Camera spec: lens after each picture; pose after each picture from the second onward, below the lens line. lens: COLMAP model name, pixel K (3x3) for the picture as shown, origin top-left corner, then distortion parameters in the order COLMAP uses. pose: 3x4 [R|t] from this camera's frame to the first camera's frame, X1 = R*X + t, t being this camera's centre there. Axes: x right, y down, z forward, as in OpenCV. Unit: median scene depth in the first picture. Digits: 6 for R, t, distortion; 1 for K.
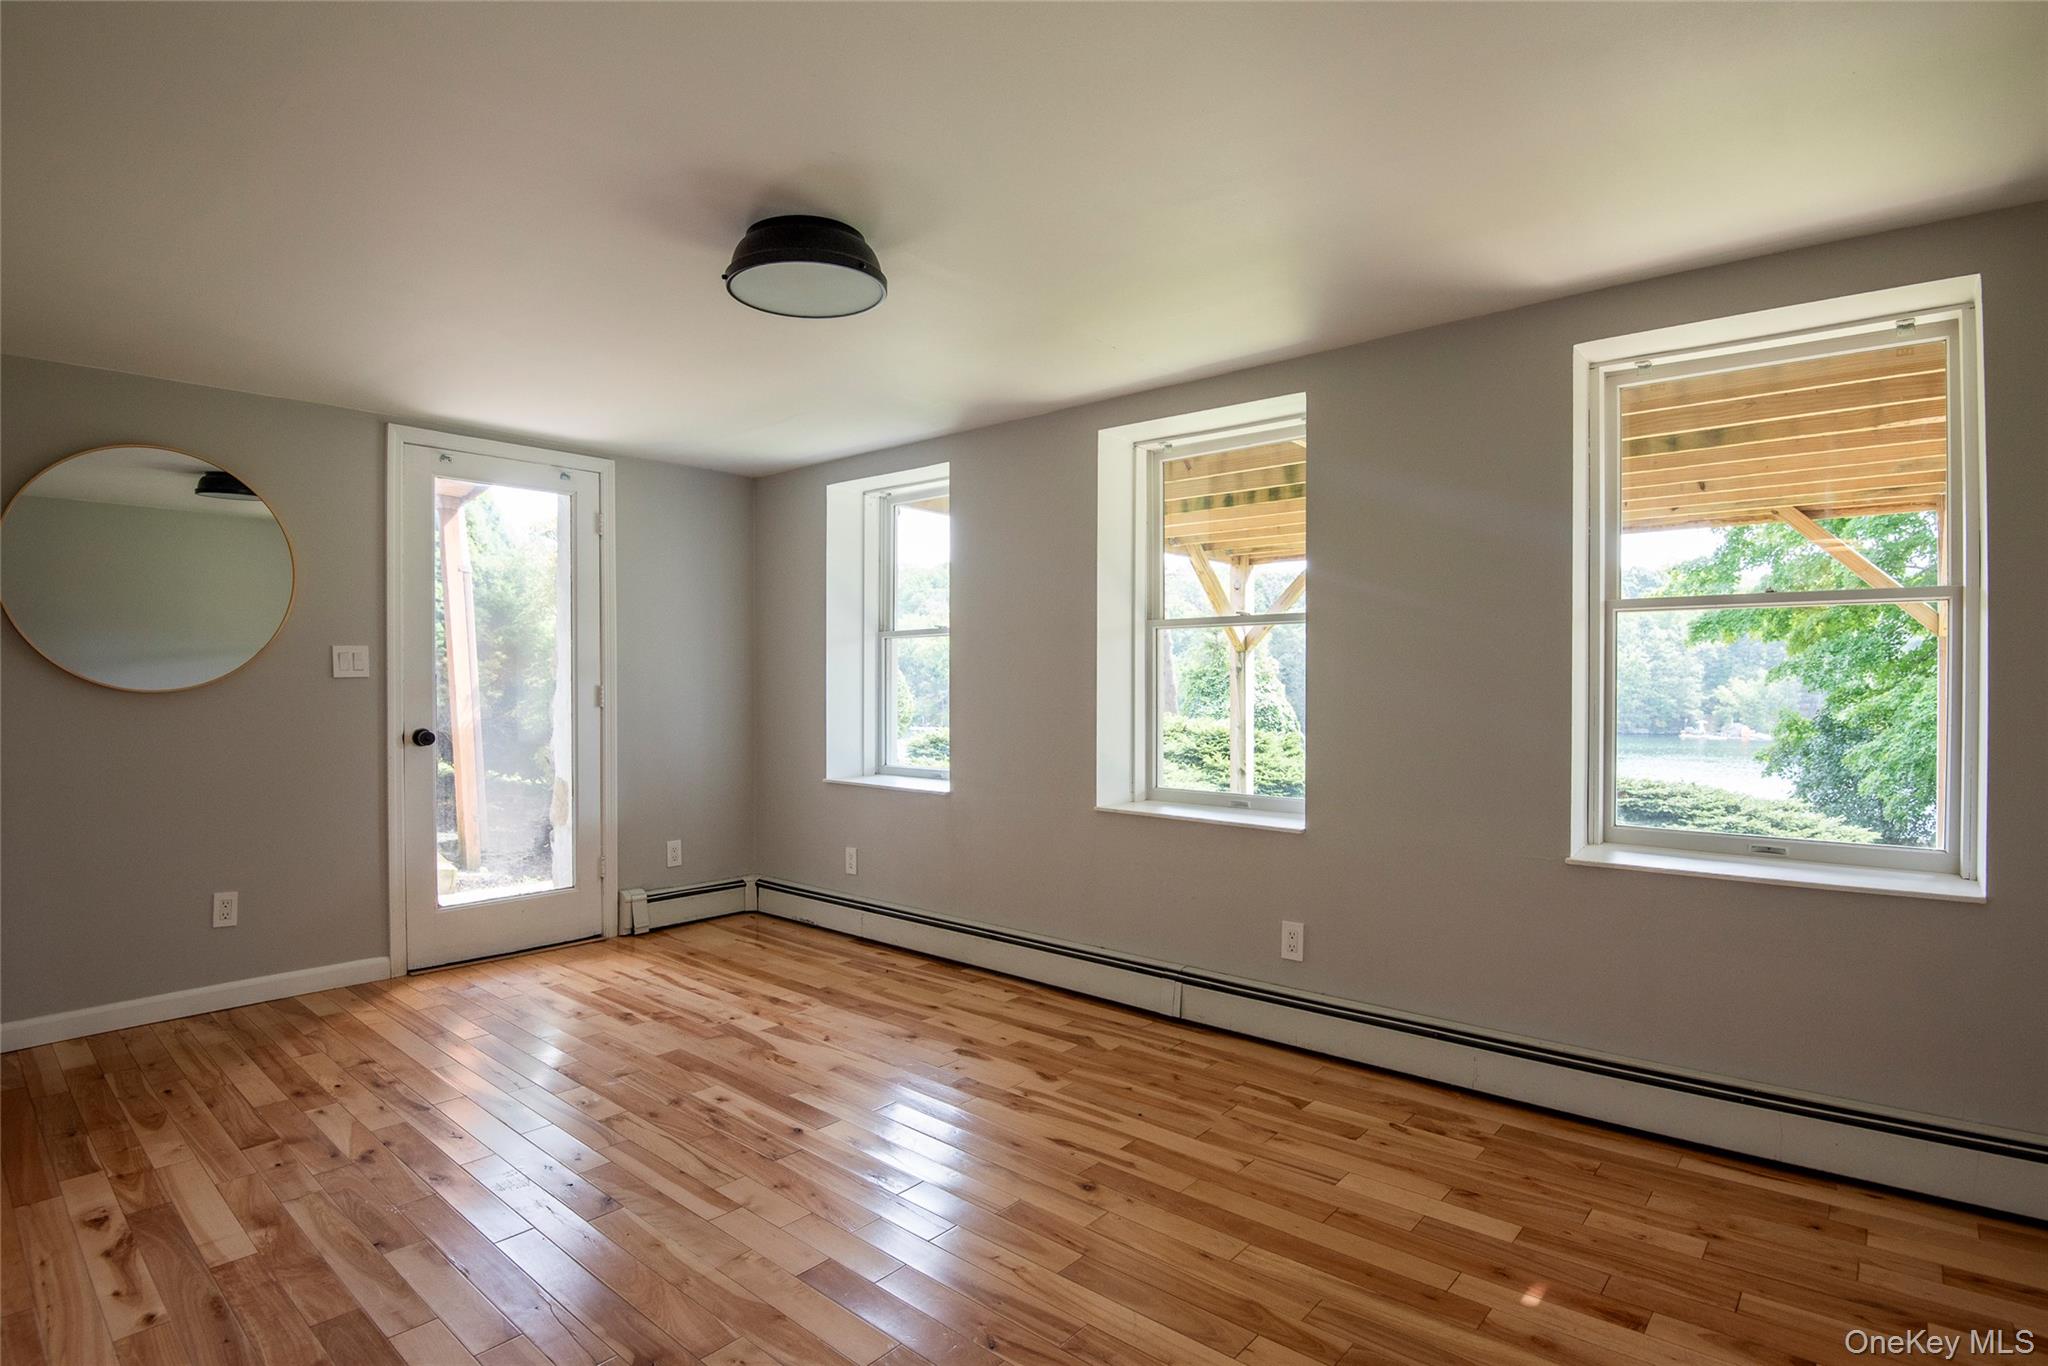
lens RADIAL K [[1010.5, 0, 1023.9], [0, 1010.5, 672.6], [0, 0, 1]] dist [-0.025471, -0.008443]
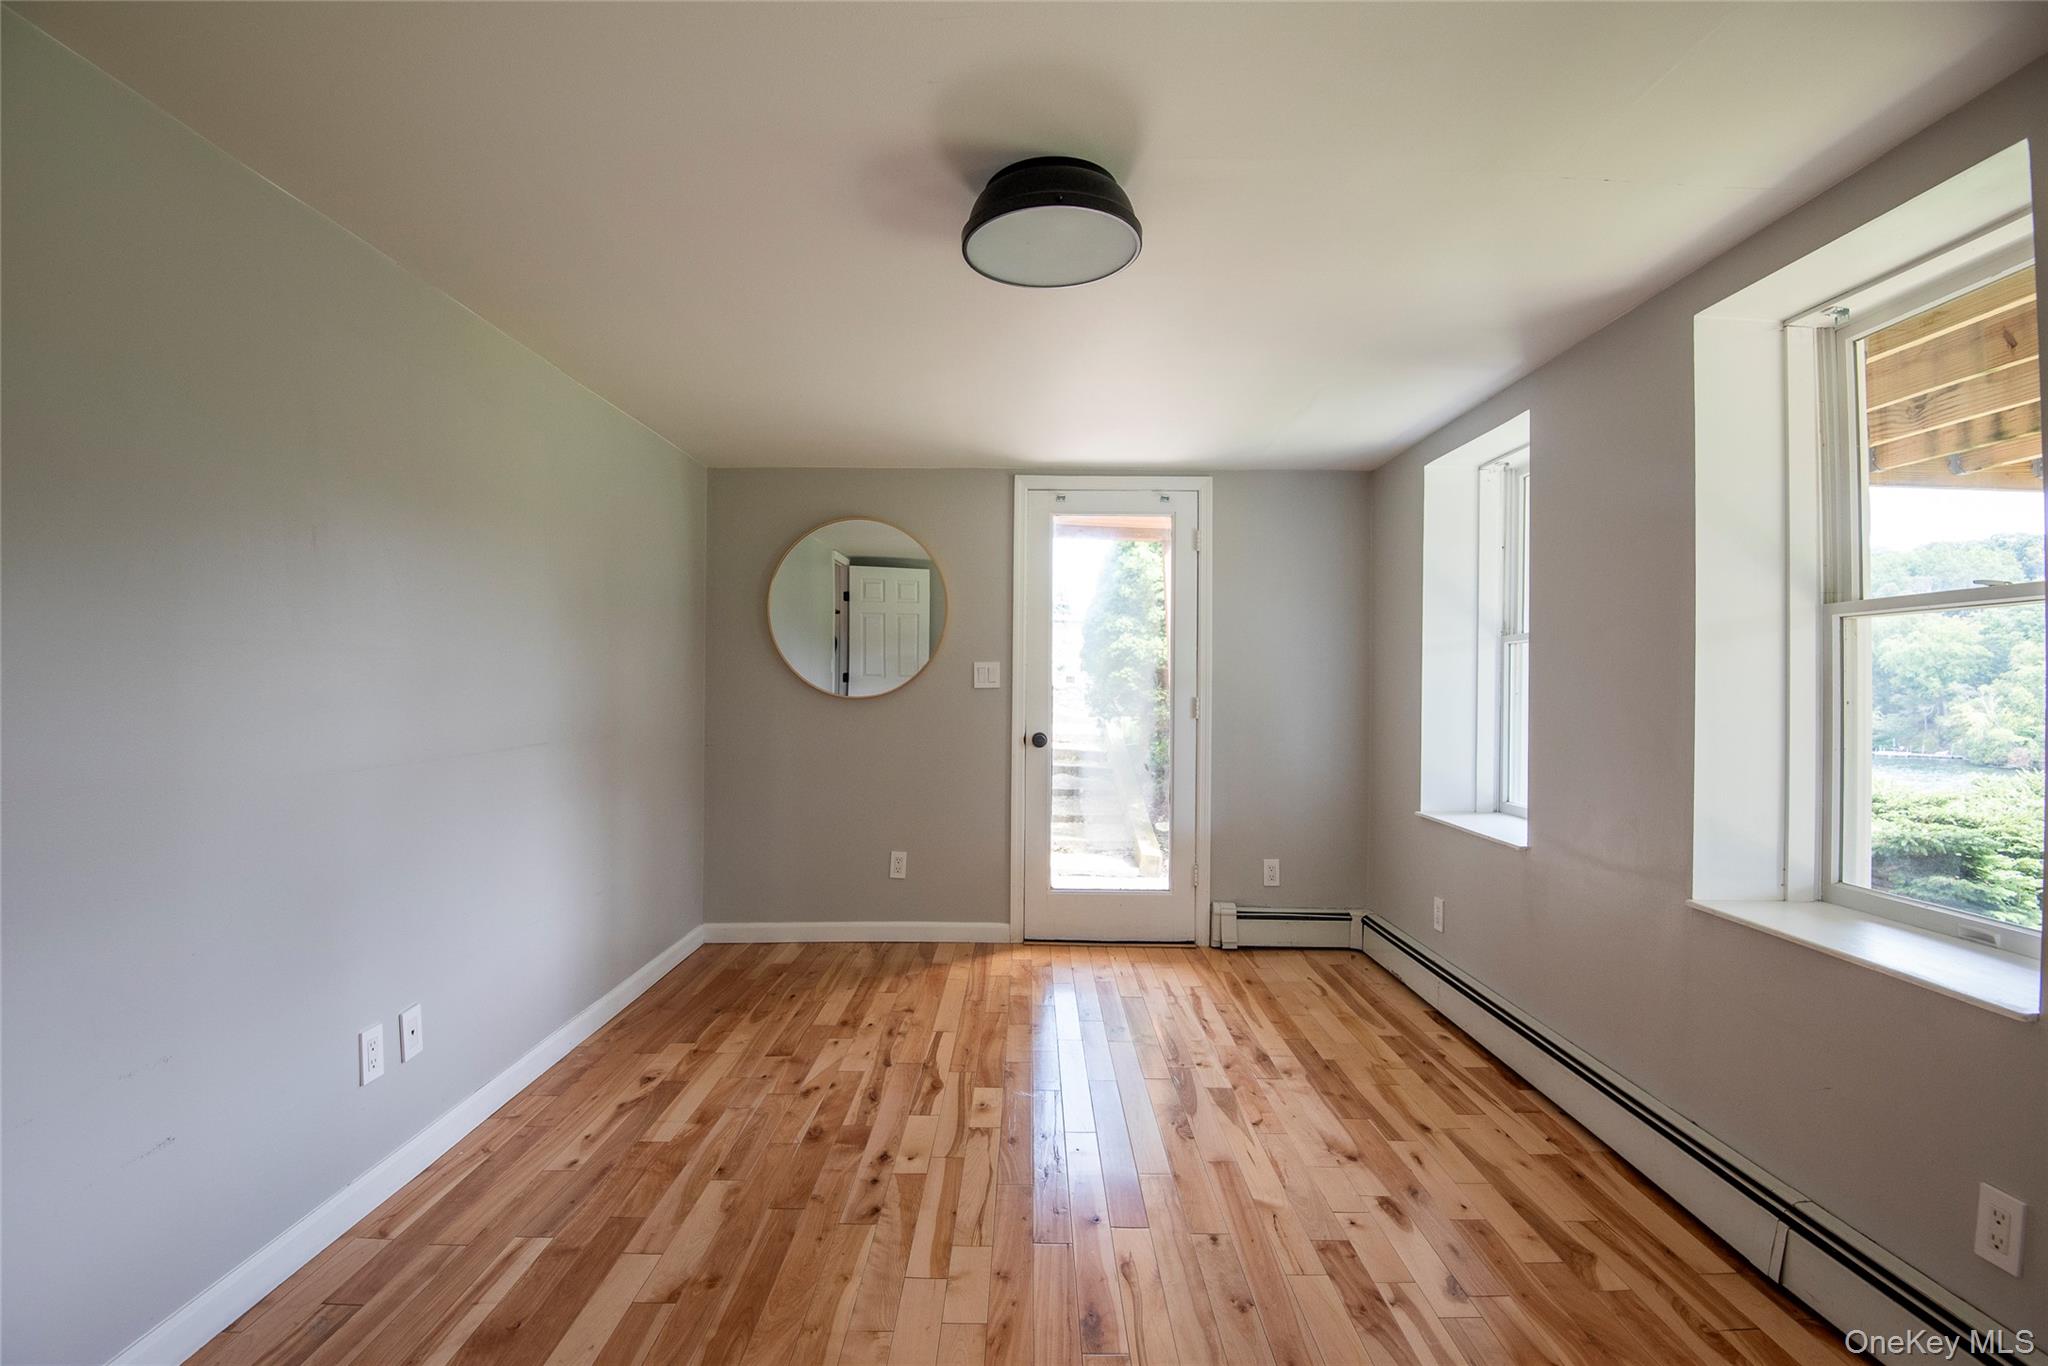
lens RADIAL K [[958.0, 0, 1018.2], [0, 958.0, 664.6], [0, 0, 1]] dist [-0.013634, -0.010887]
pose [[0.657217, -0.008409, -0.753654, 0.237631], [-0.004884, 0.999869, -0.015415, -0.005899], [0.753685, 0.013812, 0.657090, 0.270680]]
